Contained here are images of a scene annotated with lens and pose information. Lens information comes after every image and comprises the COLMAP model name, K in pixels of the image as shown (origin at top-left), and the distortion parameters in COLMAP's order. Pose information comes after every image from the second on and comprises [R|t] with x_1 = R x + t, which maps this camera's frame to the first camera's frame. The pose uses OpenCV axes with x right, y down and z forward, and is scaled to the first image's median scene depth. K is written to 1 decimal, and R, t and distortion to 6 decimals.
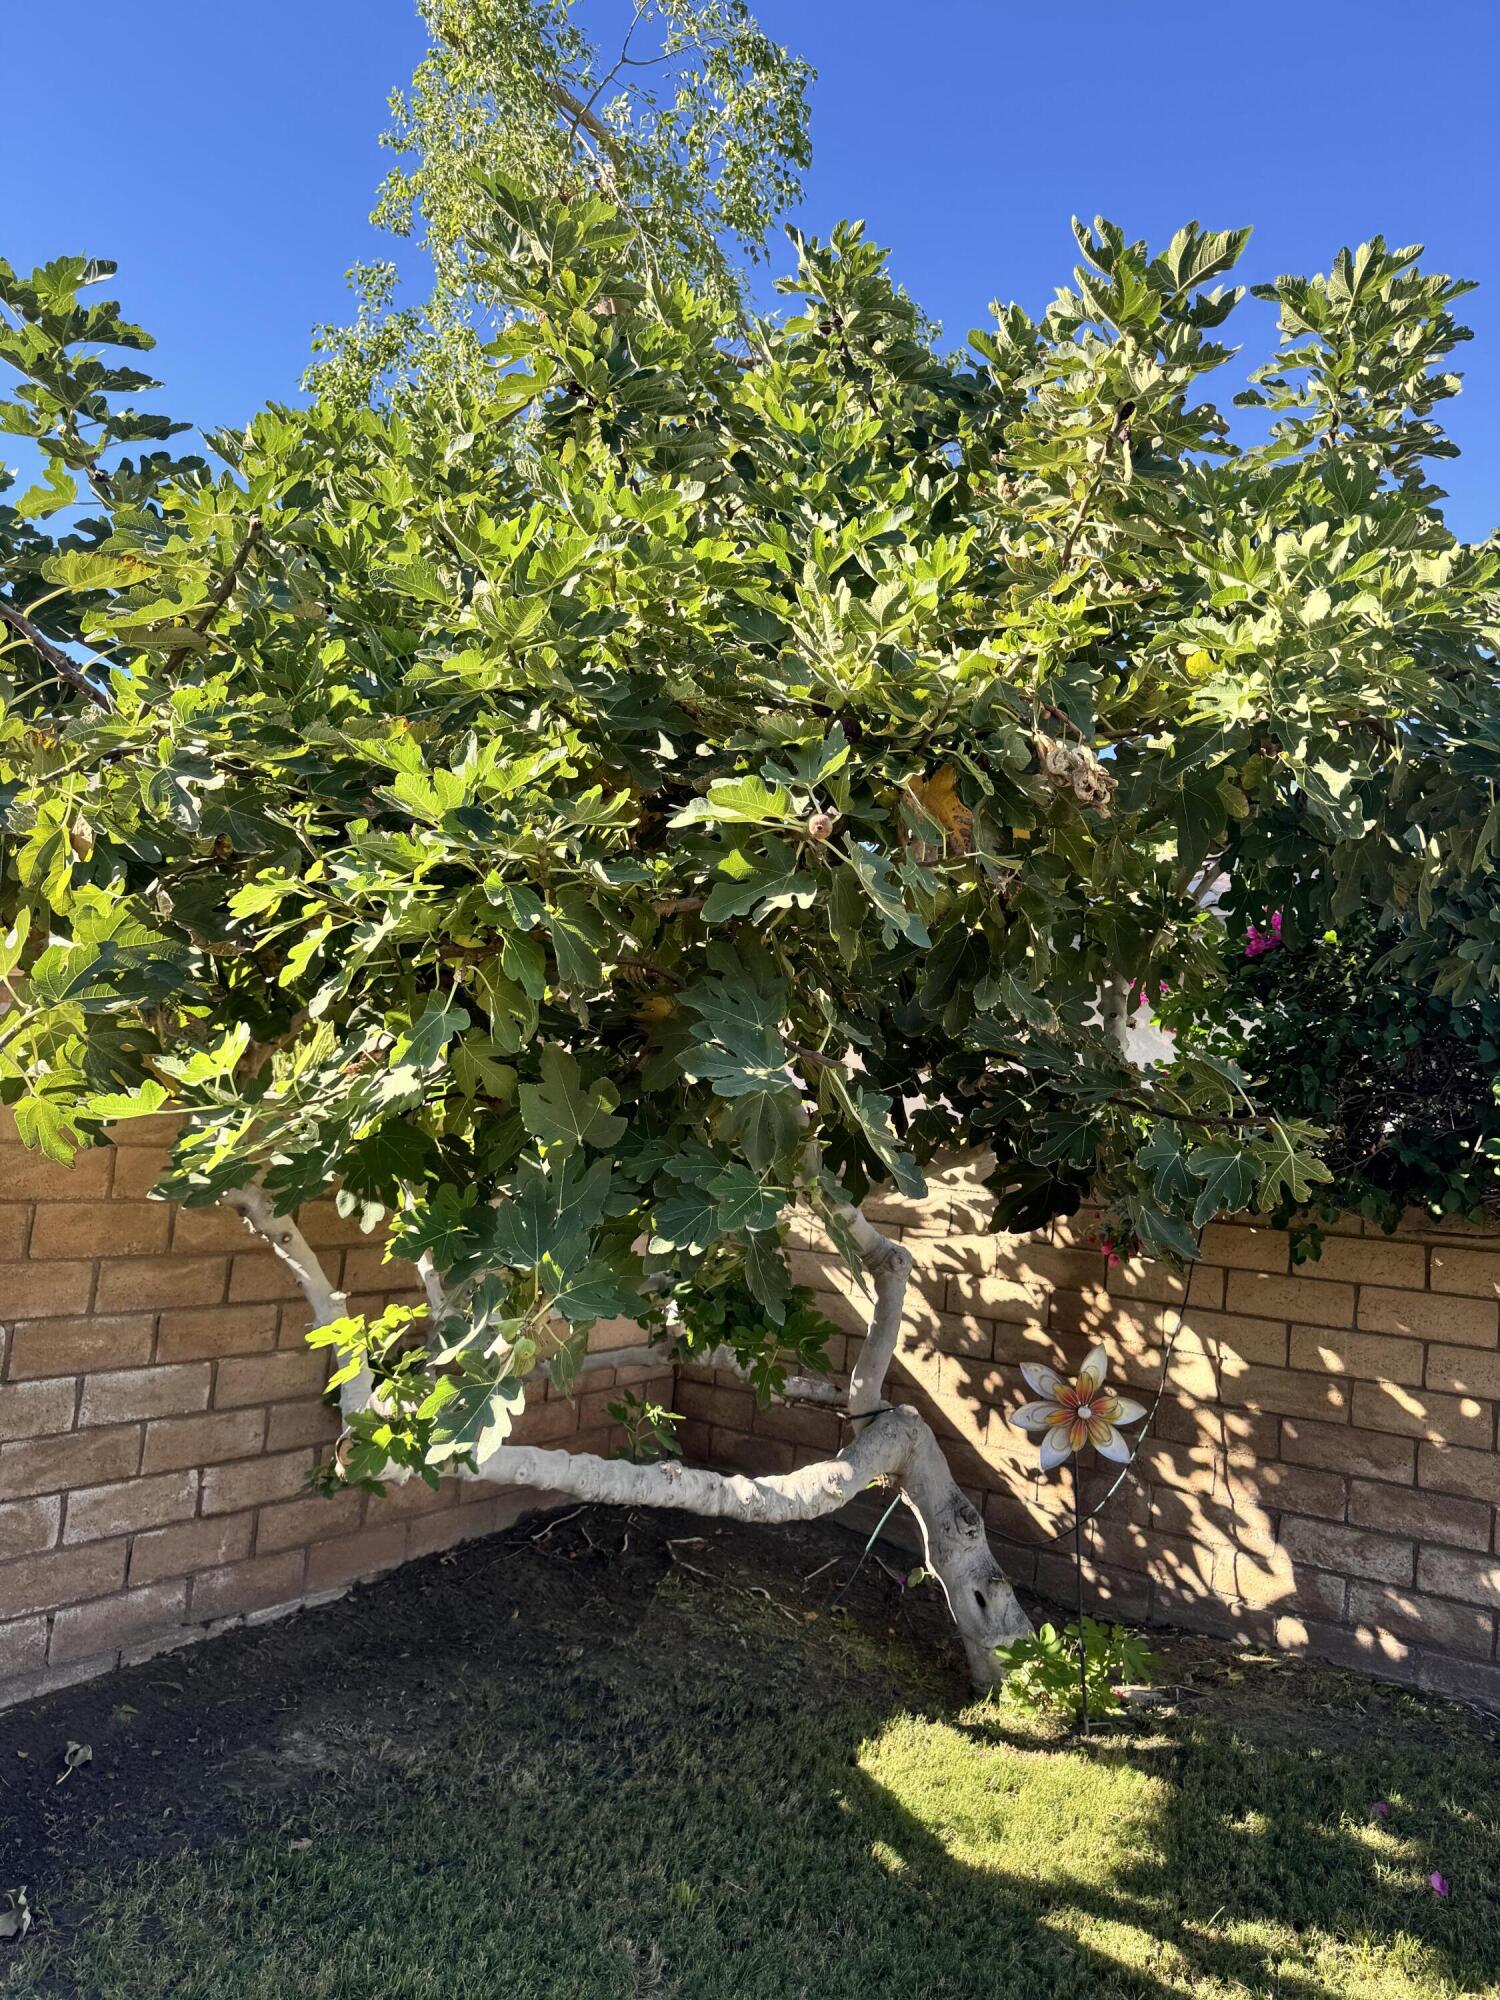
lens RADIAL K [[1422.1, 0, 748.4], [0, 1422.1, 1010.1], [0, 0, 1]] dist [0.095683, -0.120741]
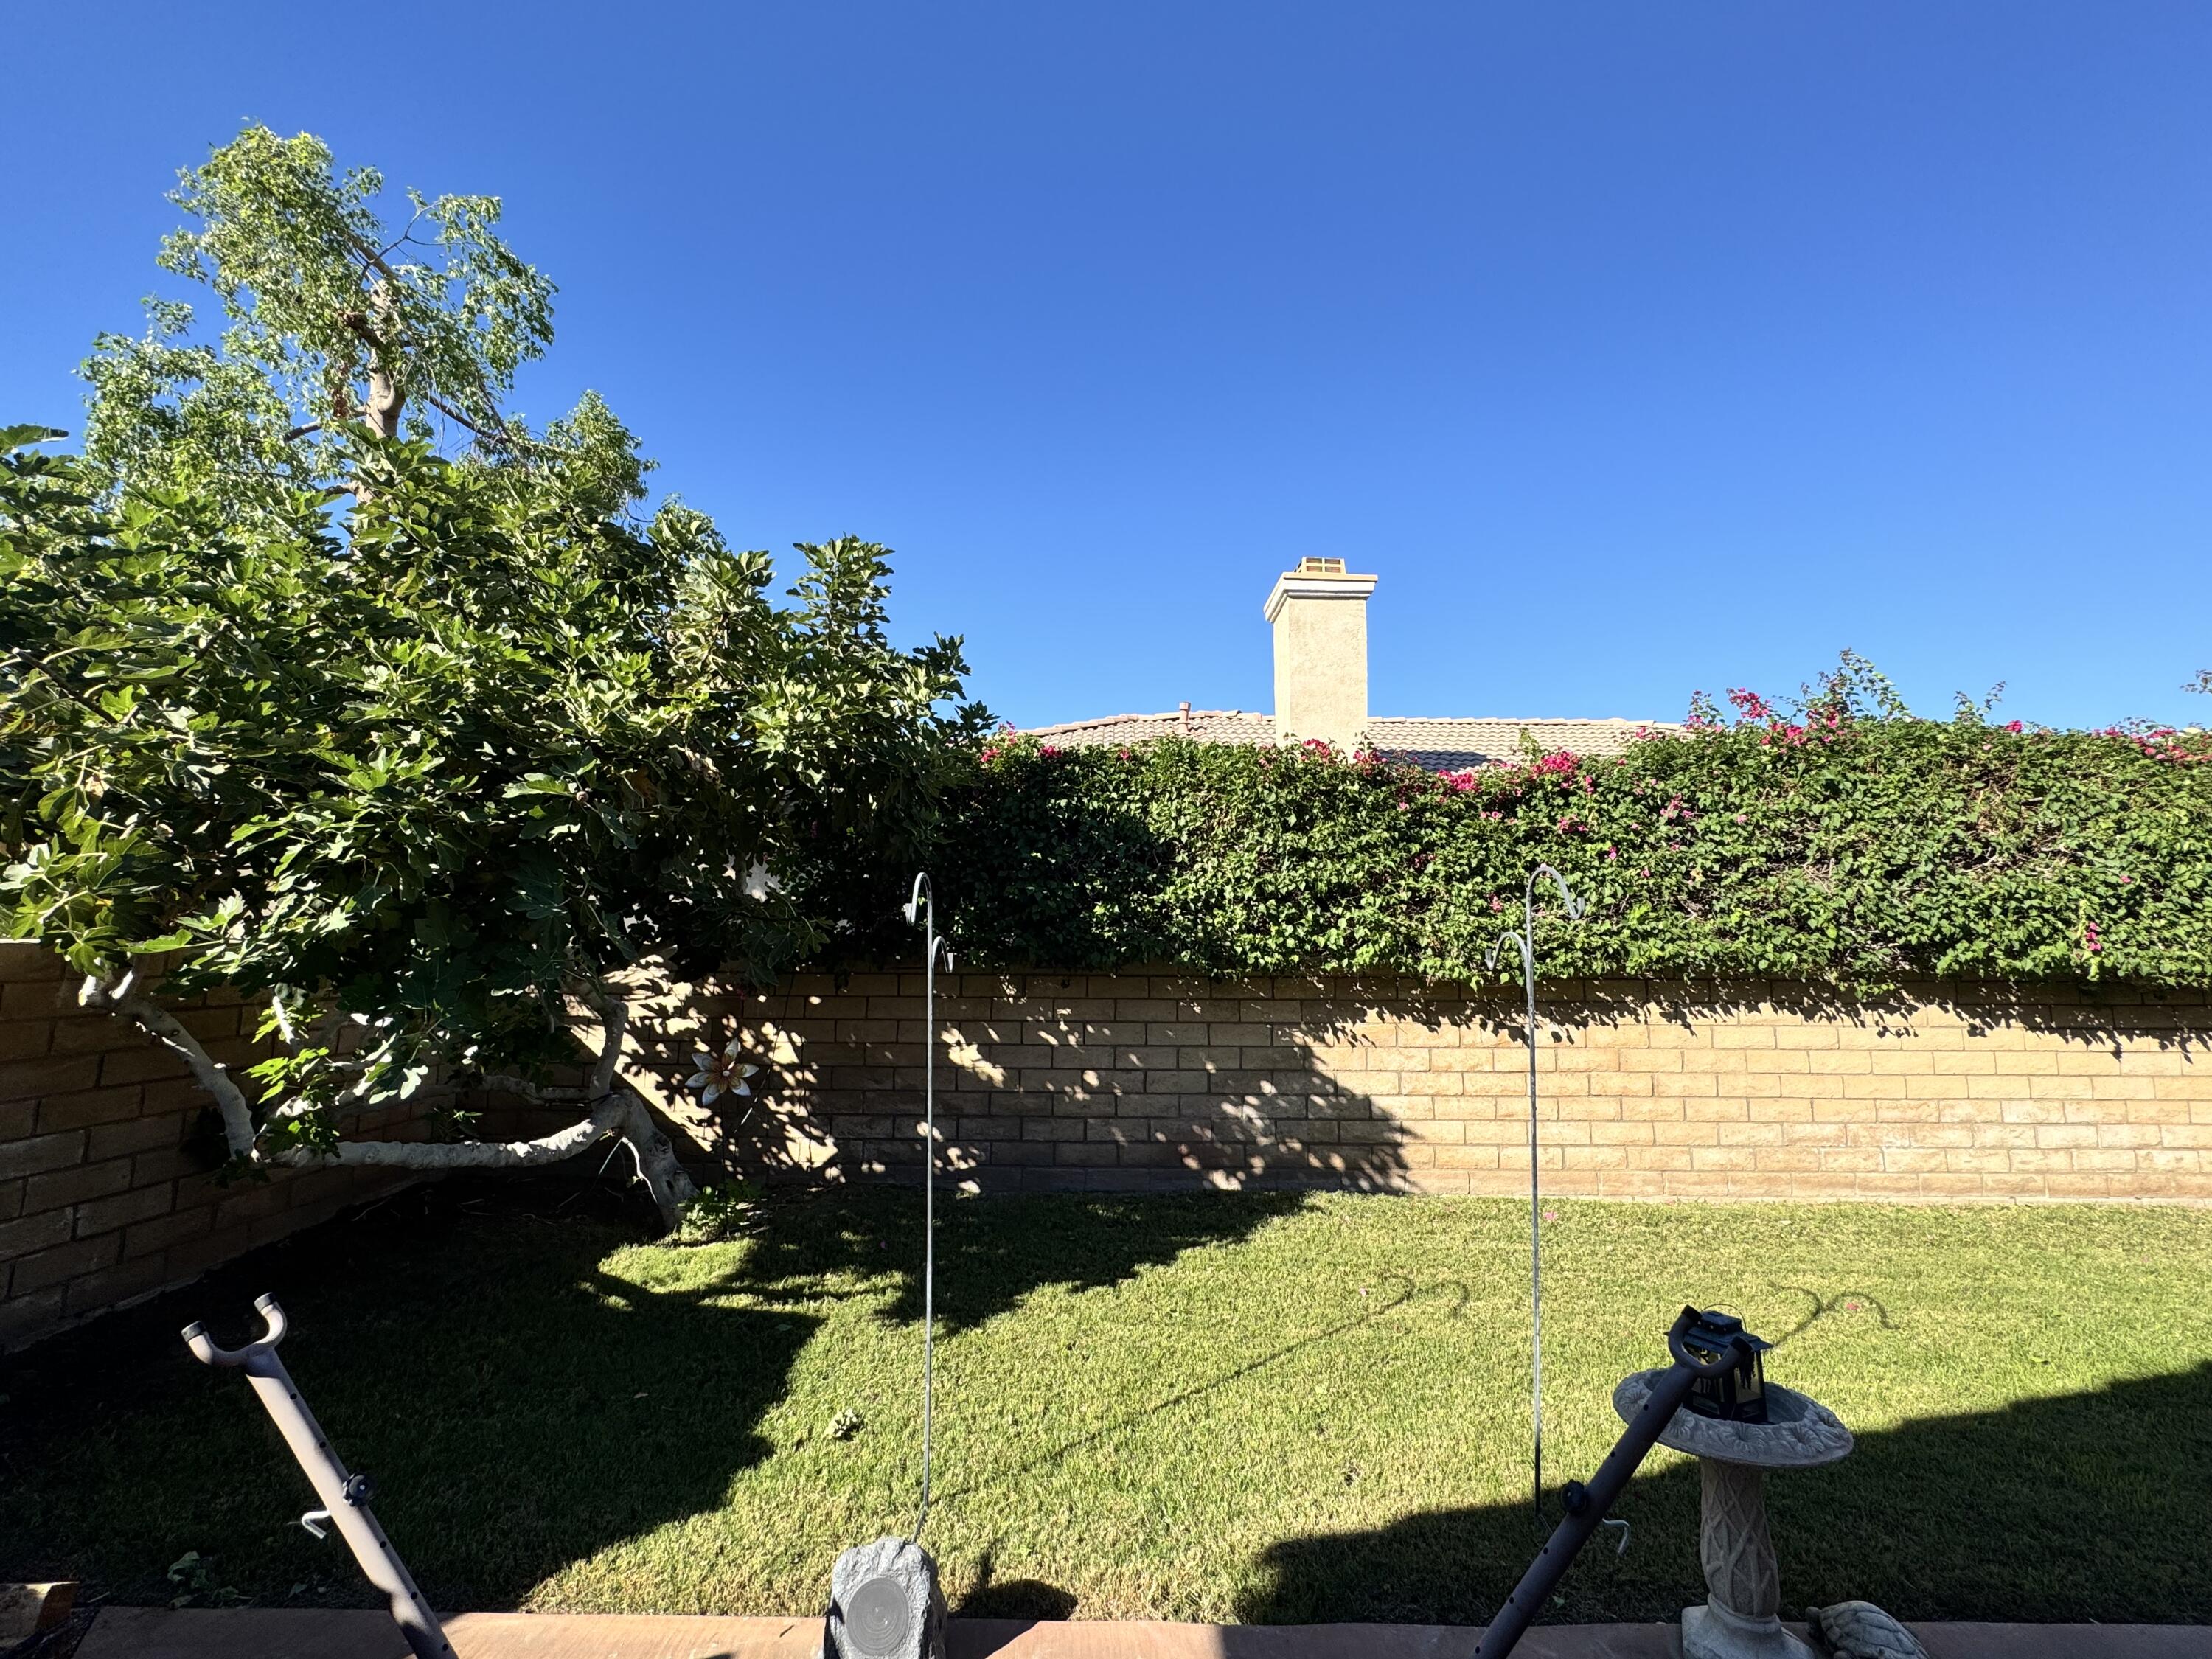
lens RADIAL K [[939.7, 0, 1106.0], [0, 939.7, 829.5], [0, 0, 1]] dist [-0.001102, -0.000060]
pose [[0.828966, -0.008665, 0.559232, -0.062387], [0.032774, 0.998914, -0.033103, -0.000017], [-0.558338, 0.045770, 0.828350, -0.459704]]
